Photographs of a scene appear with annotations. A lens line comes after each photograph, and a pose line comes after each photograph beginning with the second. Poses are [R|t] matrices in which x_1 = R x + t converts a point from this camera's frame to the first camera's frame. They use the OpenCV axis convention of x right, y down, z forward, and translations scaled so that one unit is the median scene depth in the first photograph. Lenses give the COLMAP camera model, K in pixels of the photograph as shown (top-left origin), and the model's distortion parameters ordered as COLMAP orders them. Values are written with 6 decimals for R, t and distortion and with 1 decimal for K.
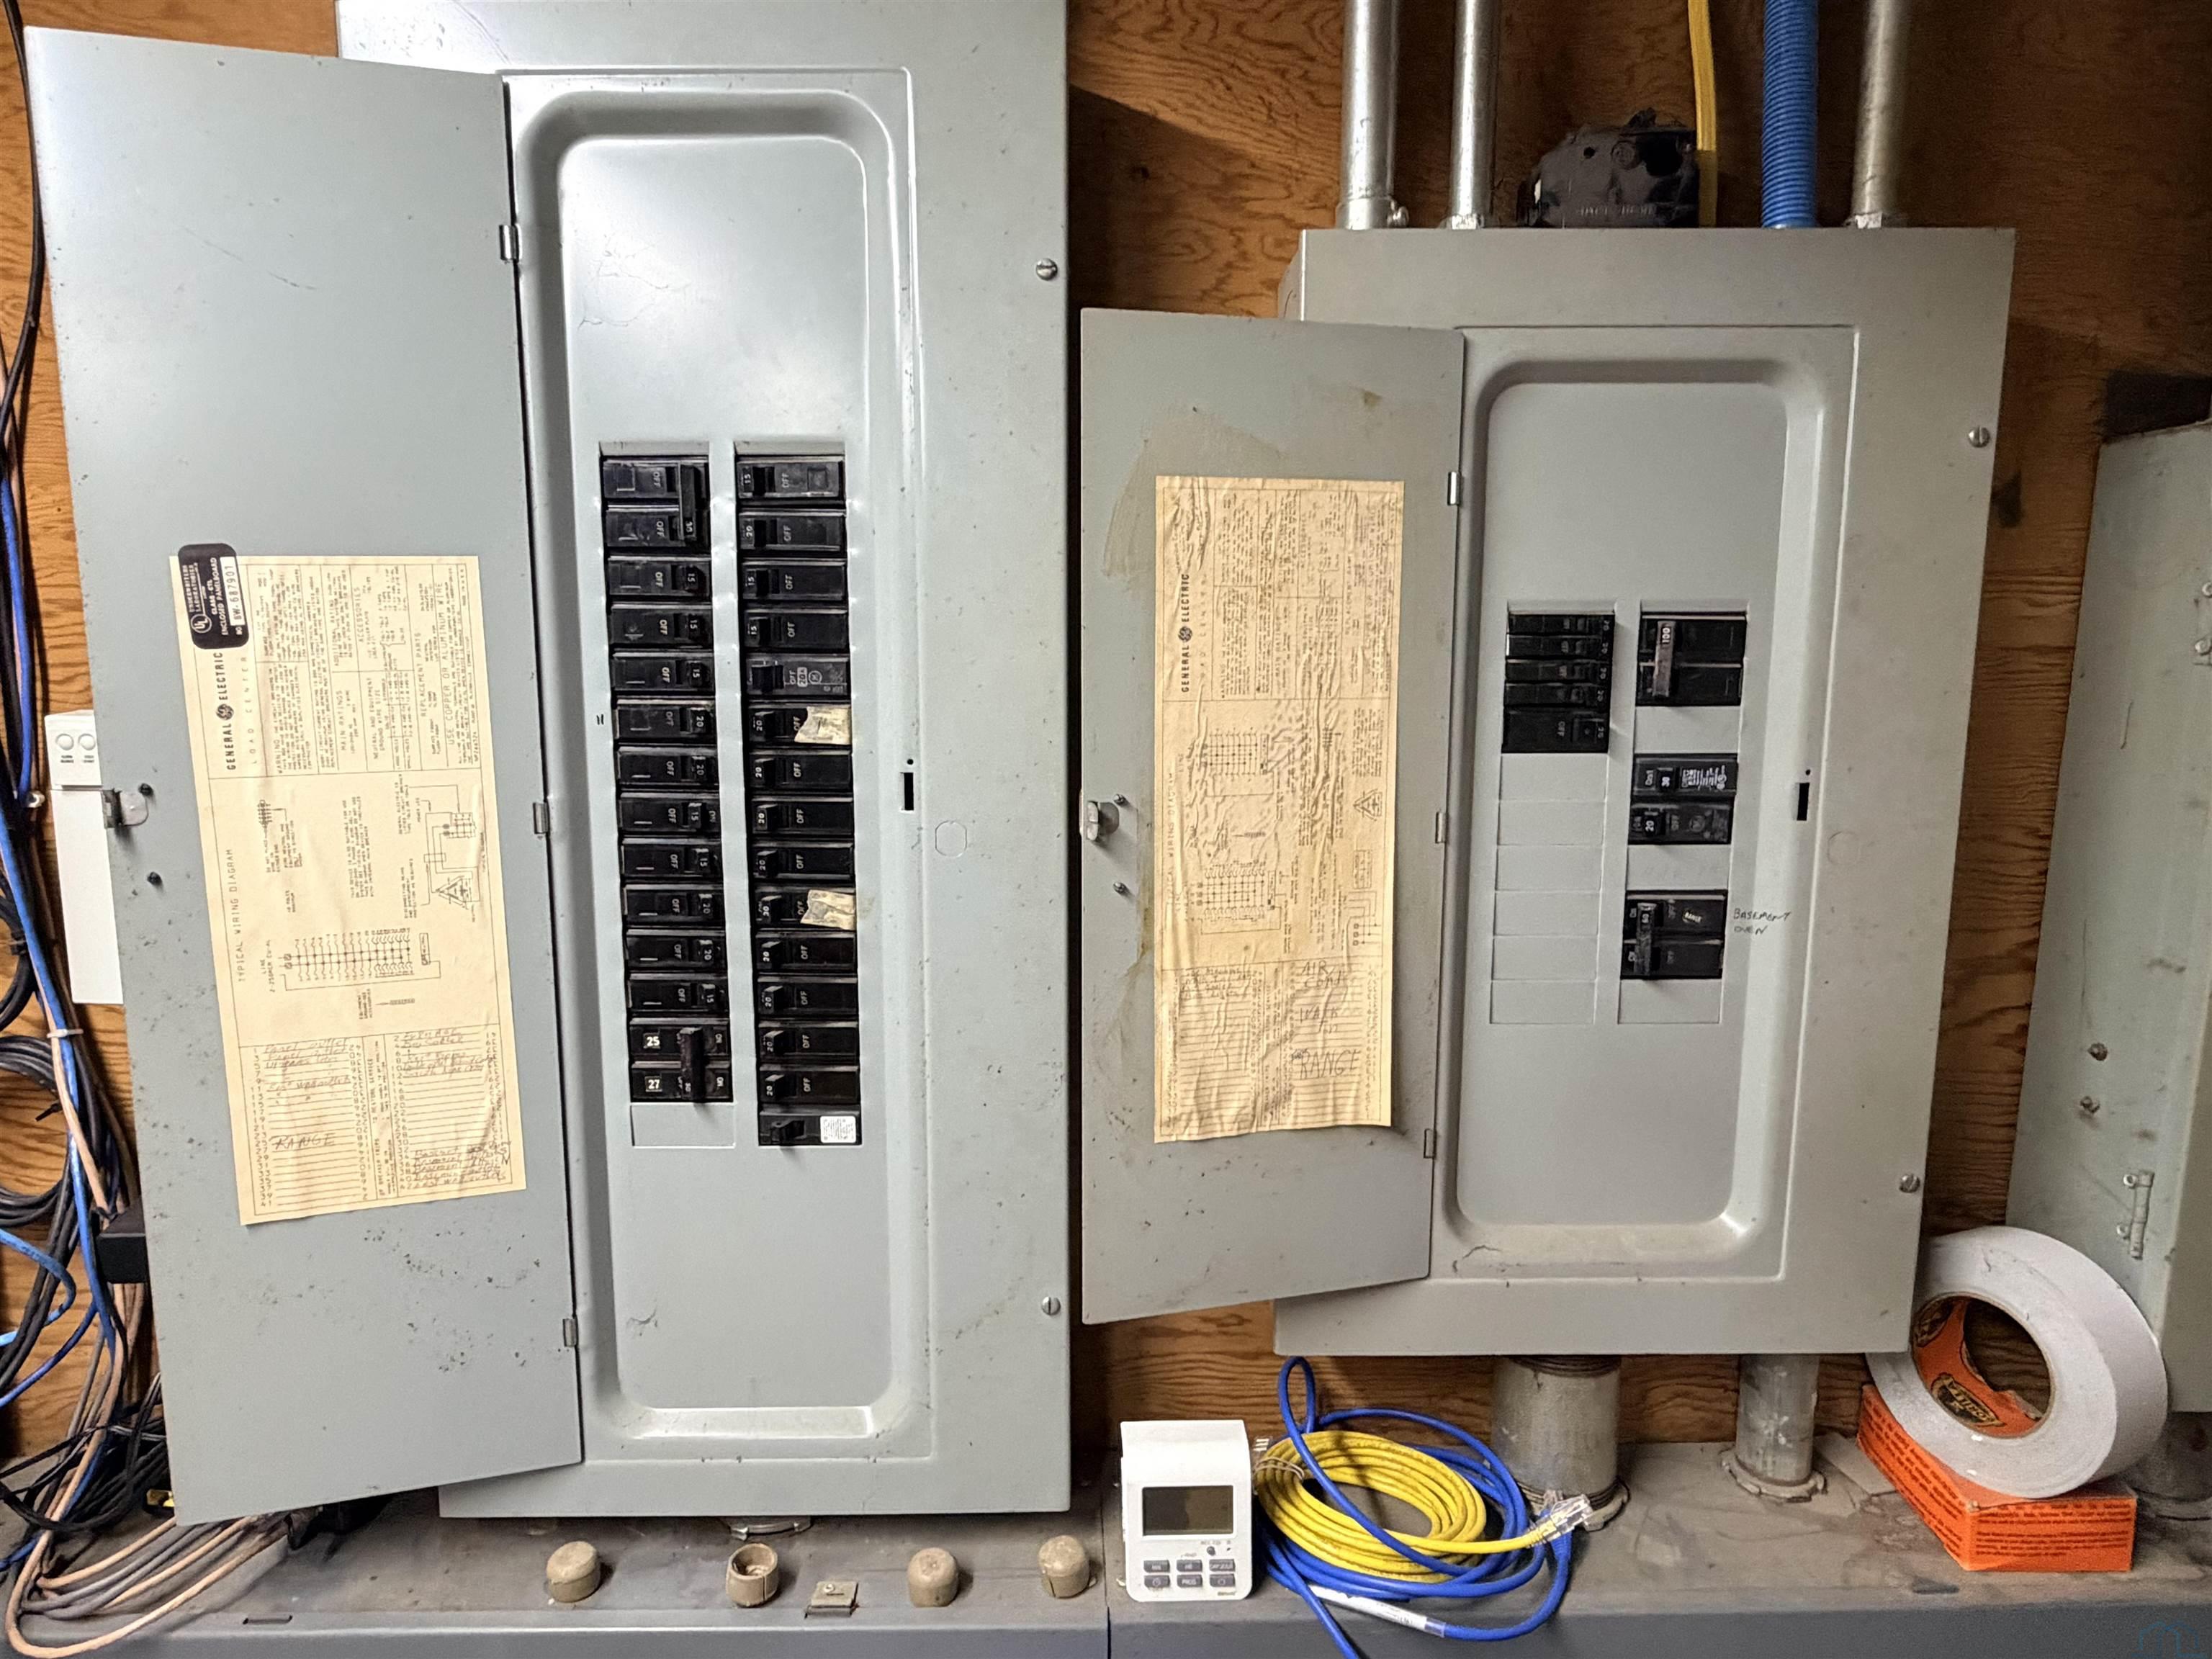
lens RADIAL K [[1369.0, 0, 1072.7], [0, 1369.0, 833.9], [0, 0, 1]] dist [0.003501, 0.001437]
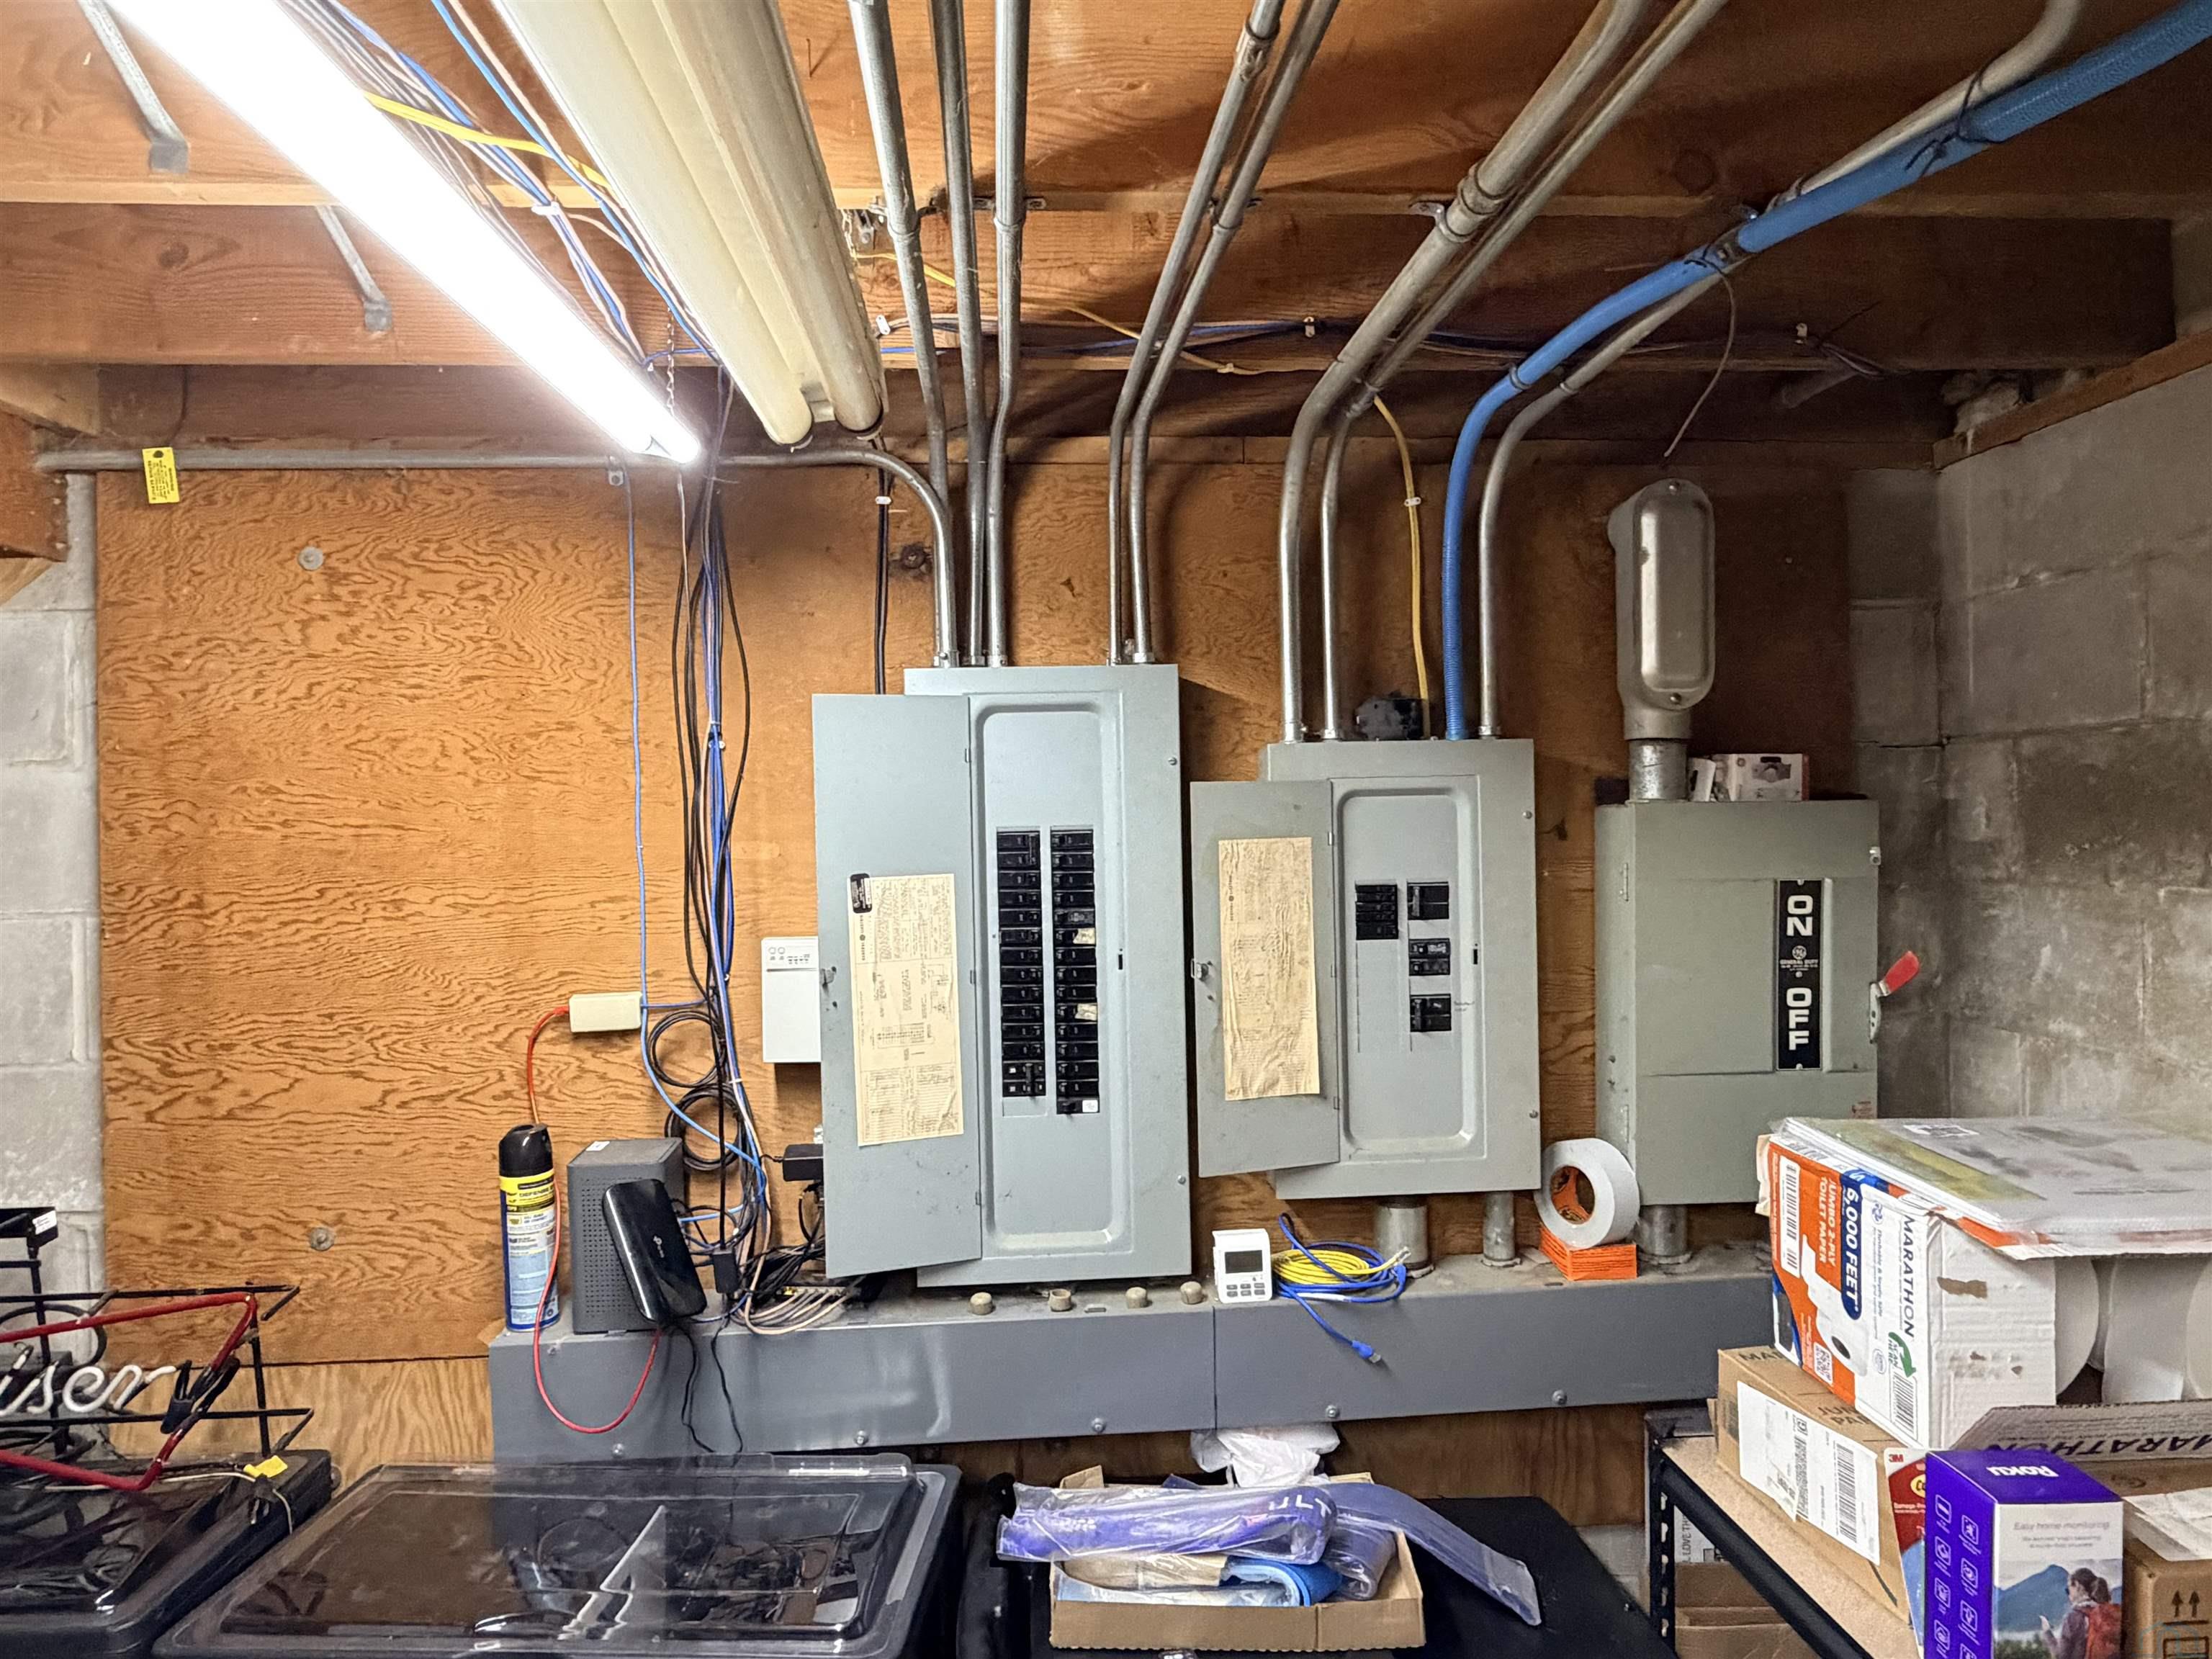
lens RADIAL K [[1369.0, 0, 1108.1], [0, 1369.0, 832.4], [0, 0, 1]] dist [0.003501, 0.001437]
pose [[0.998057, -0.021486, 0.058494, -0.276473], [0.029412, 0.989967, -0.138202, 0.076795], [-0.054938, 0.139654, 0.988675, -1.453621]]
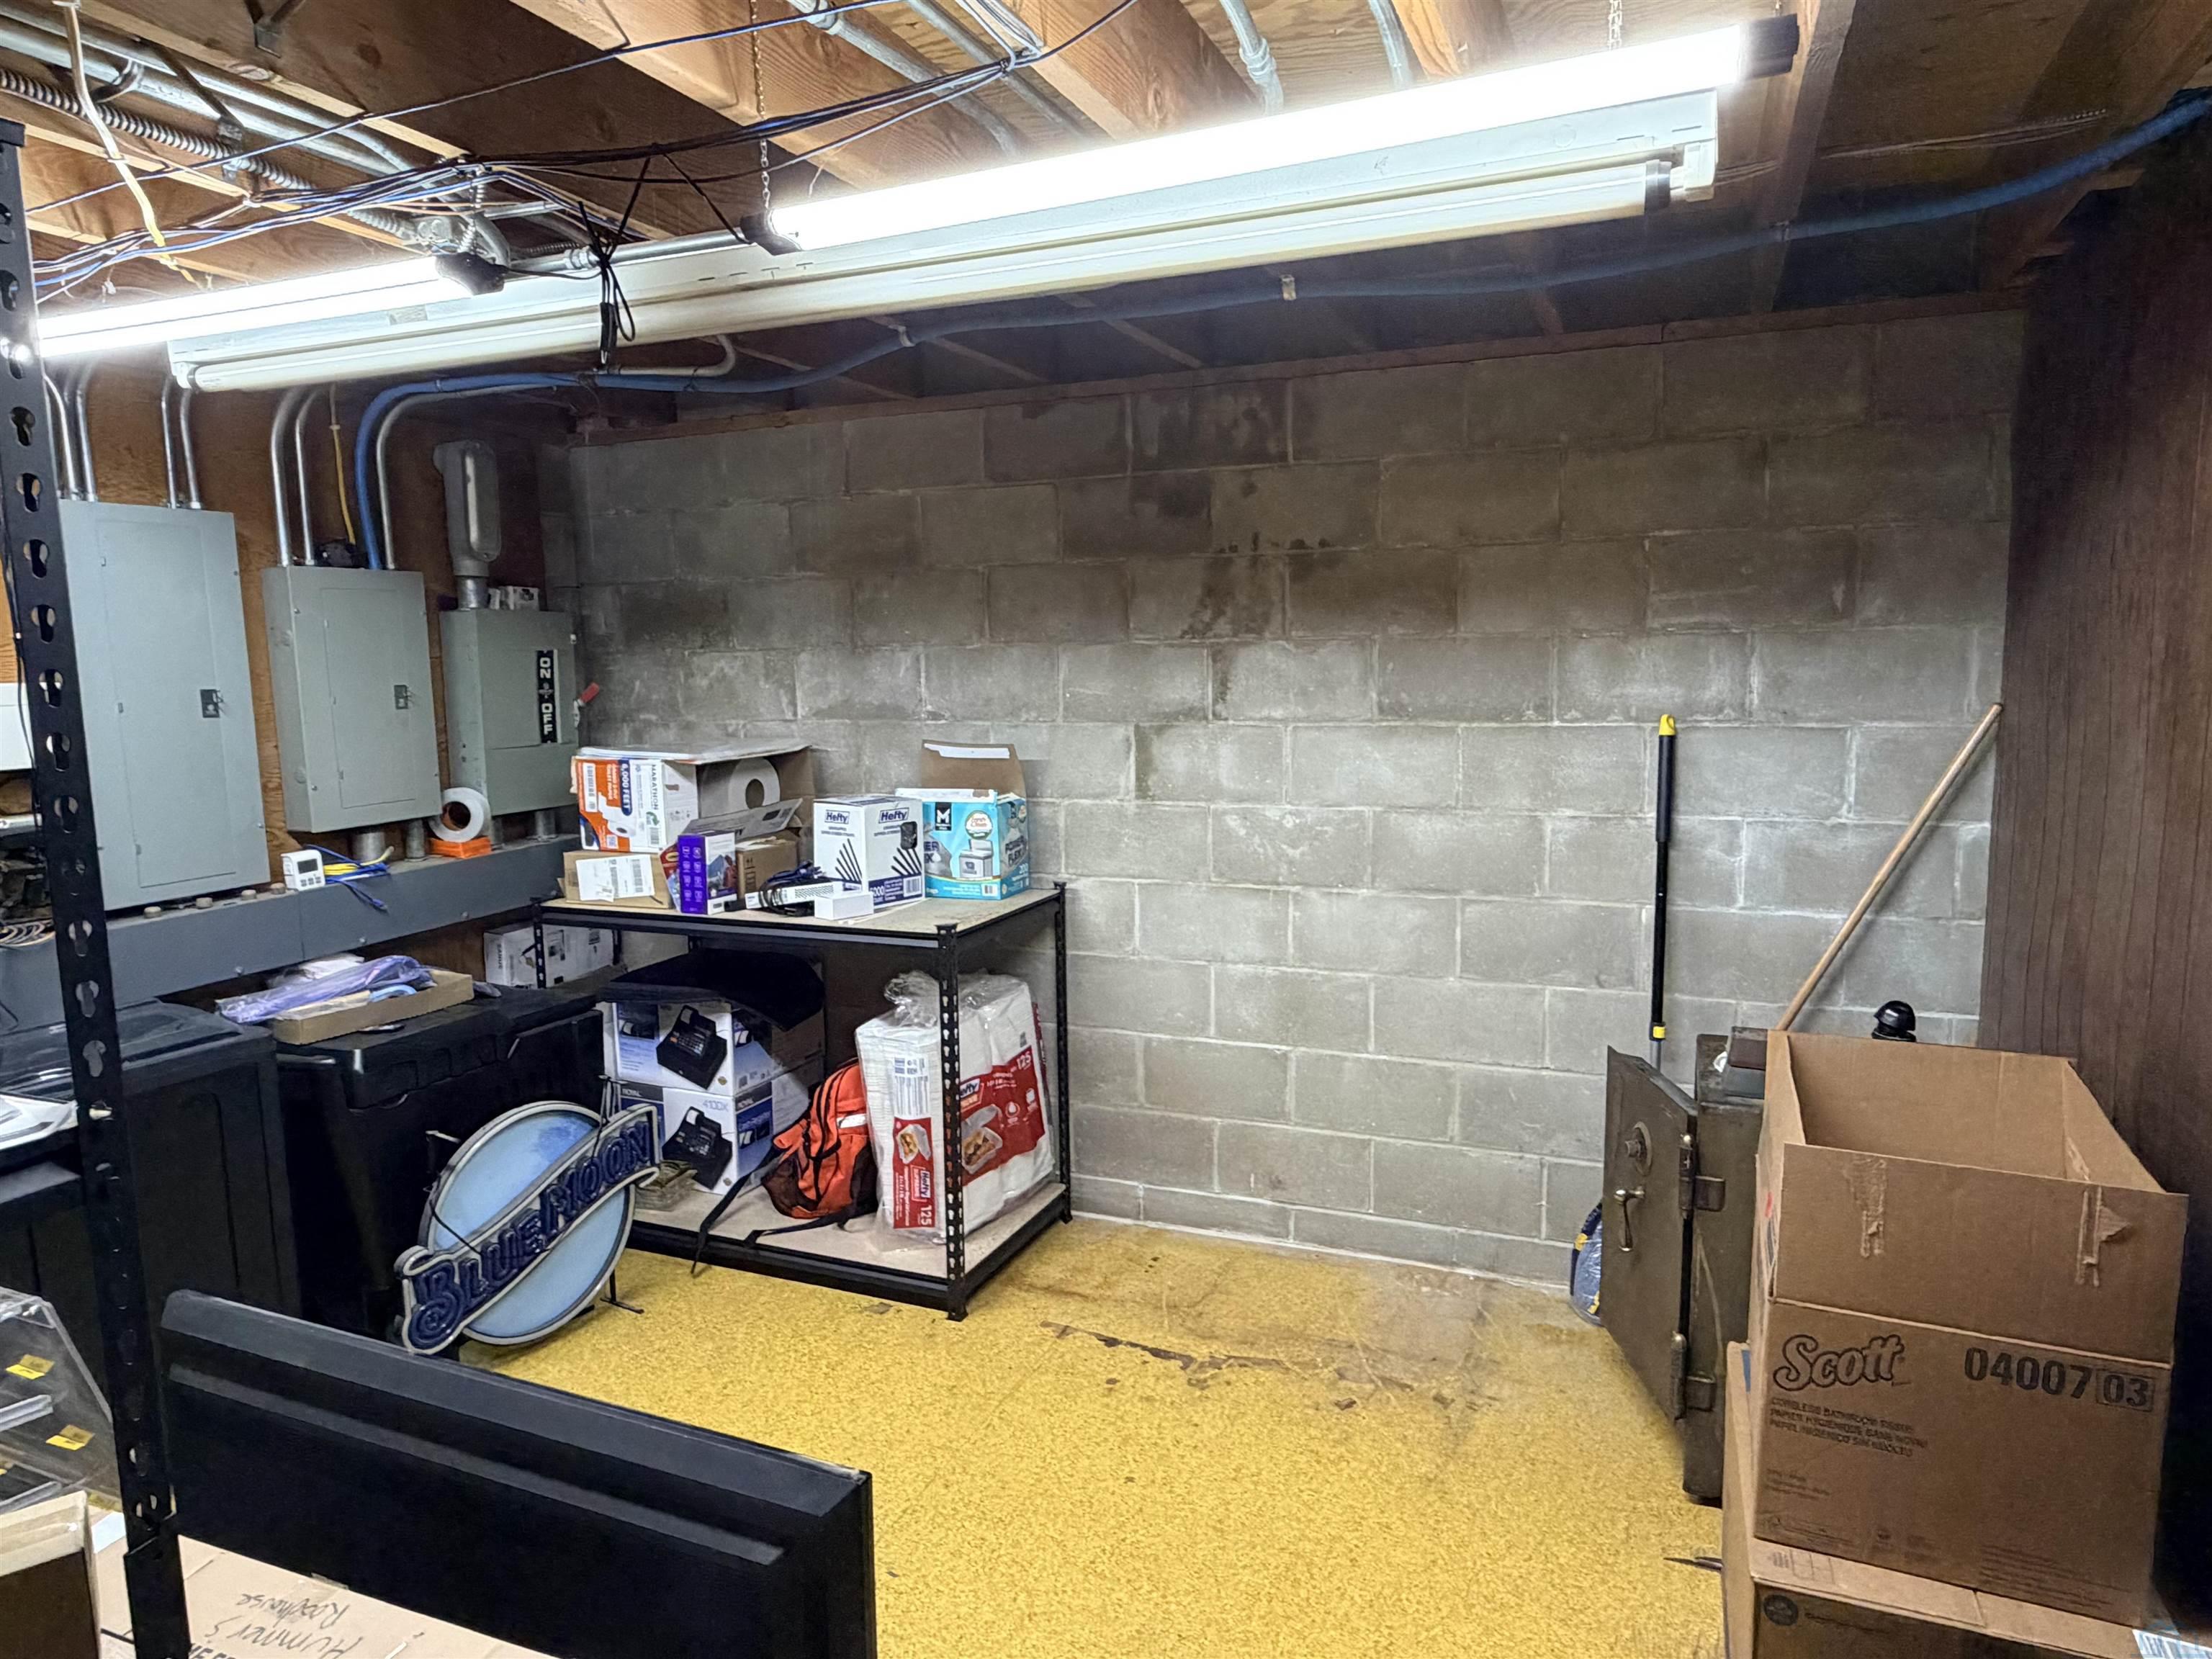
lens RADIAL K [[1369.0, 0, 1112.8], [0, 1369.0, 830.2], [0, 0, 1]] dist [0.003501, 0.001437]
pose [[0.387015, -0.130231, 0.912830, -2.770478], [0.156619, 0.984875, 0.074107, 0.463286], [-0.908675, 0.114286, 0.401558, -2.923201]]
